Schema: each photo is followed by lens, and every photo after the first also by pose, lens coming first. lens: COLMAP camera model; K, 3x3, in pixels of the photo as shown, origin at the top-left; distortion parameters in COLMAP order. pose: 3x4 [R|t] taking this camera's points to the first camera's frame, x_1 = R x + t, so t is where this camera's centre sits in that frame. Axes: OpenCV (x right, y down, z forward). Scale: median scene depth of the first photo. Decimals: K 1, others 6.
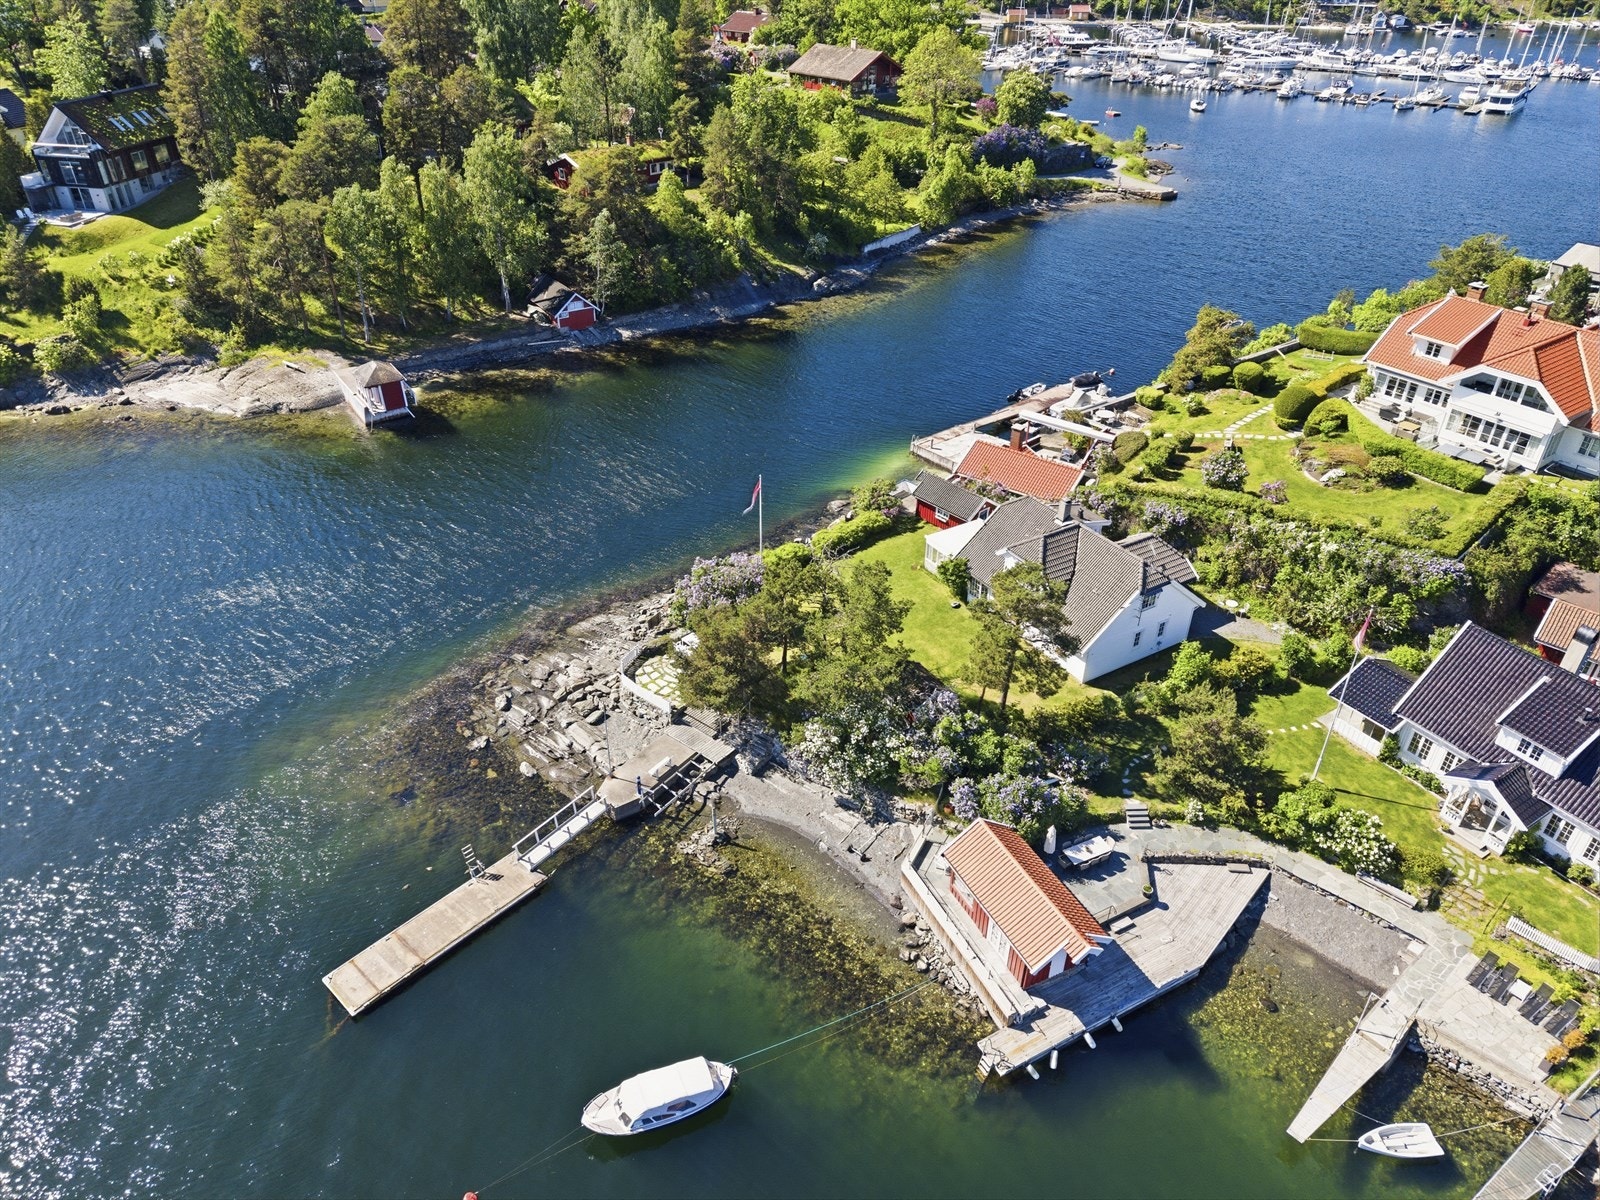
lens RADIAL K [[1053.5, 0, 741.8], [0, 1053.5, 605.4], [0, 0, 1]] dist [0.055263, -0.045413]
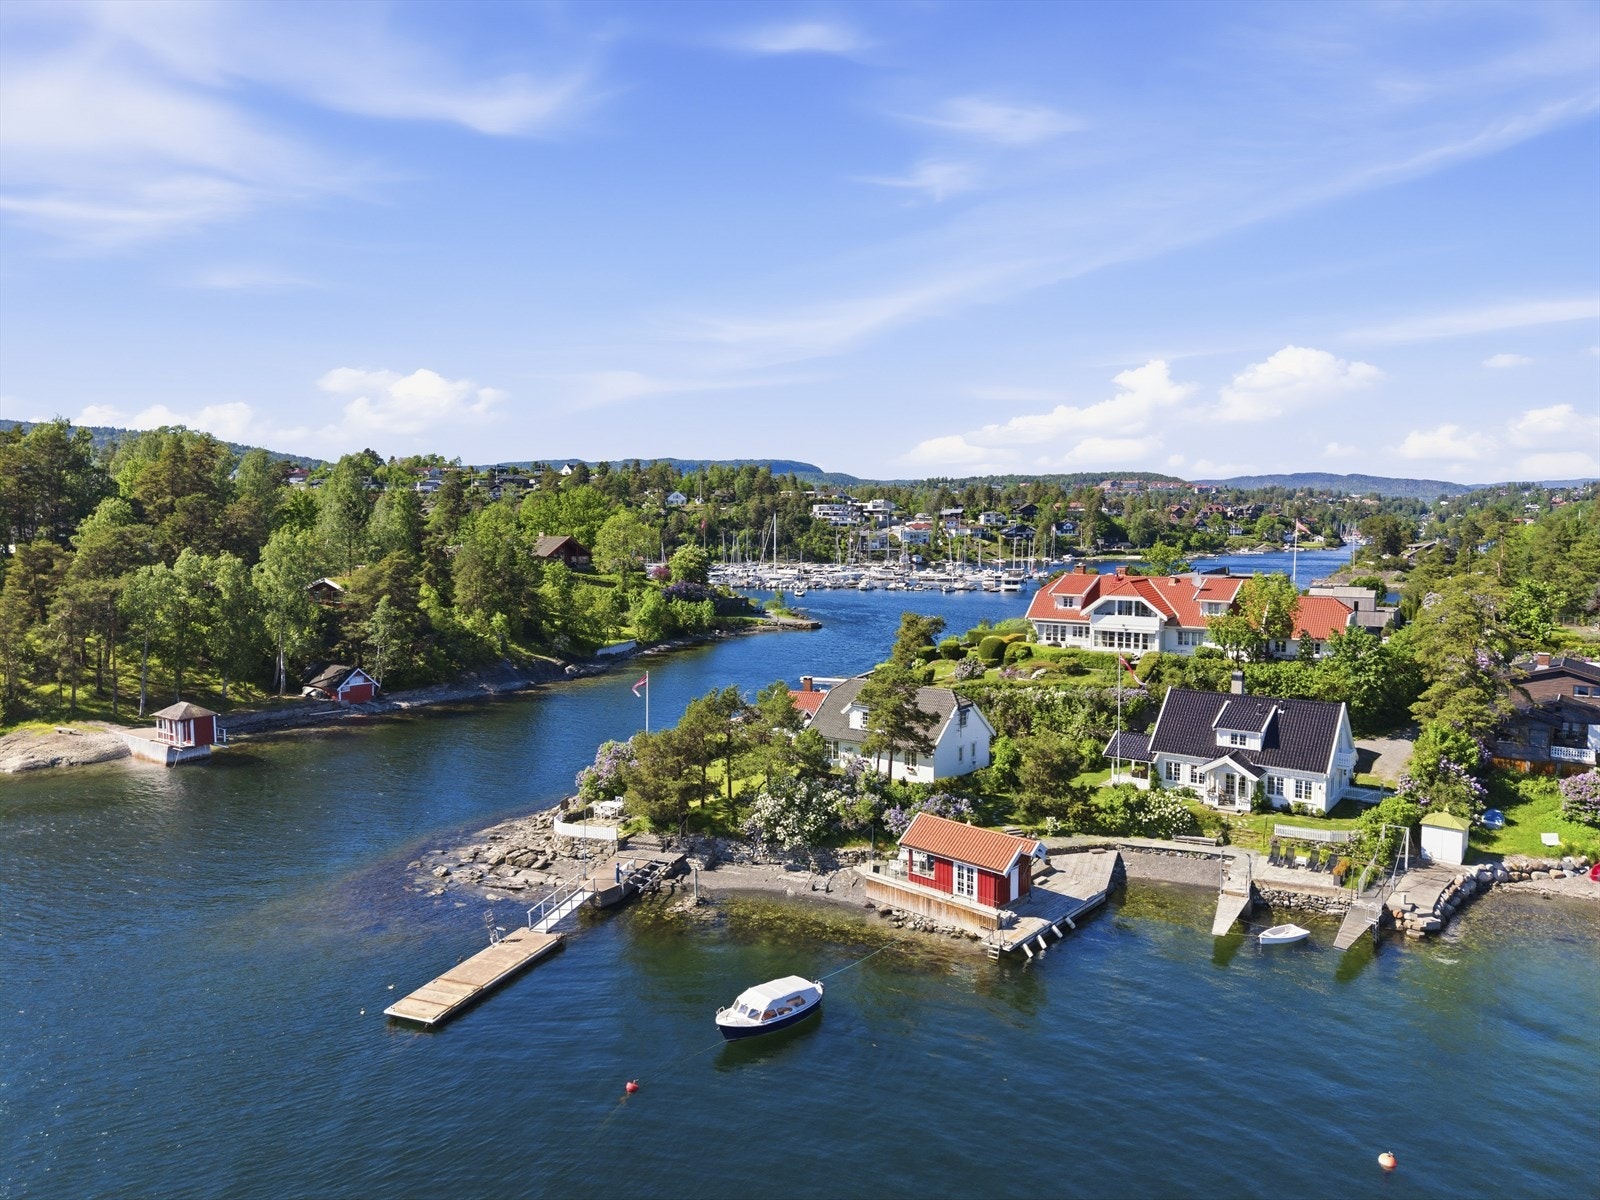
lens RADIAL K [[1053.5, 0, 741.8], [0, 1053.5, 605.4], [0, 0, 1]] dist [0.055263, -0.045413]
pose [[0.943003, -0.020288, 0.332165, -0.252746], [0.172222, 0.883833, -0.434948, 0.319725], [-0.284754, 0.467363, 0.836951, -0.074154]]
